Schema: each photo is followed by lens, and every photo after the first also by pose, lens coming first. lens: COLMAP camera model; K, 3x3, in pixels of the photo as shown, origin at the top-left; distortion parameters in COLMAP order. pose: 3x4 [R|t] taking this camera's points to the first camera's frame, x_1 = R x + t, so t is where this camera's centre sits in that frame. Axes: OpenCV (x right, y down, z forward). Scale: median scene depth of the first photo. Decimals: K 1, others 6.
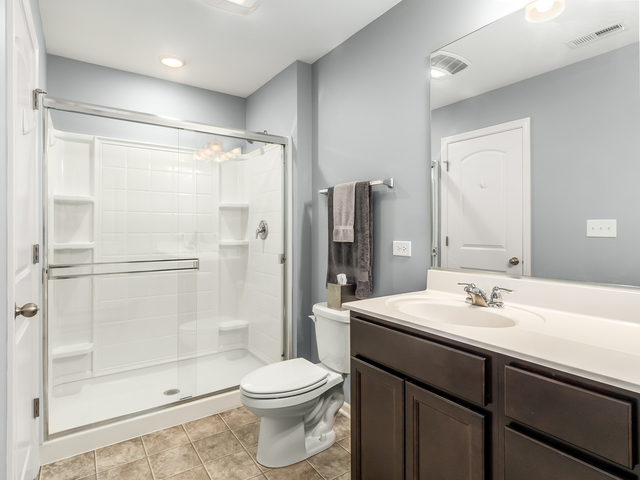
lens RADIAL K [[340.8, 0, 319.3], [0, 340.8, 237.5], [0, 0, 1]] dist [0.002482, 0.000113]
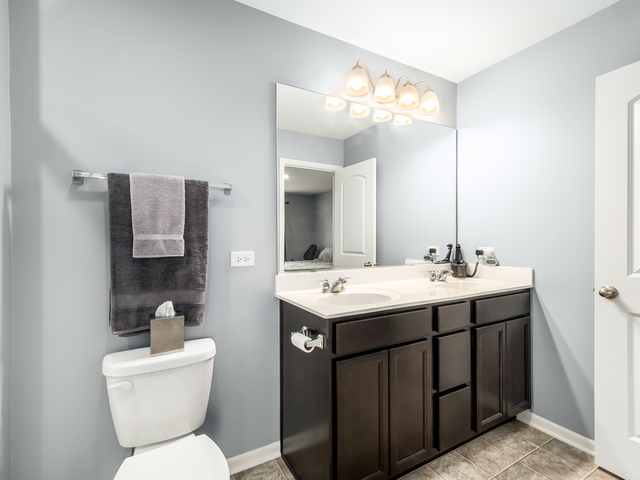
lens RADIAL K [[314.2, 0, 321.9], [0, 314.2, 237.4], [0, 0, 1]] dist [0.003586, -0.000523]
pose [[0.079267, 0.002980, 0.996849, -0.572948], [0.017134, 0.999844, -0.004351, -0.019730], [-0.996706, 0.017425, 0.079204, 0.632149]]
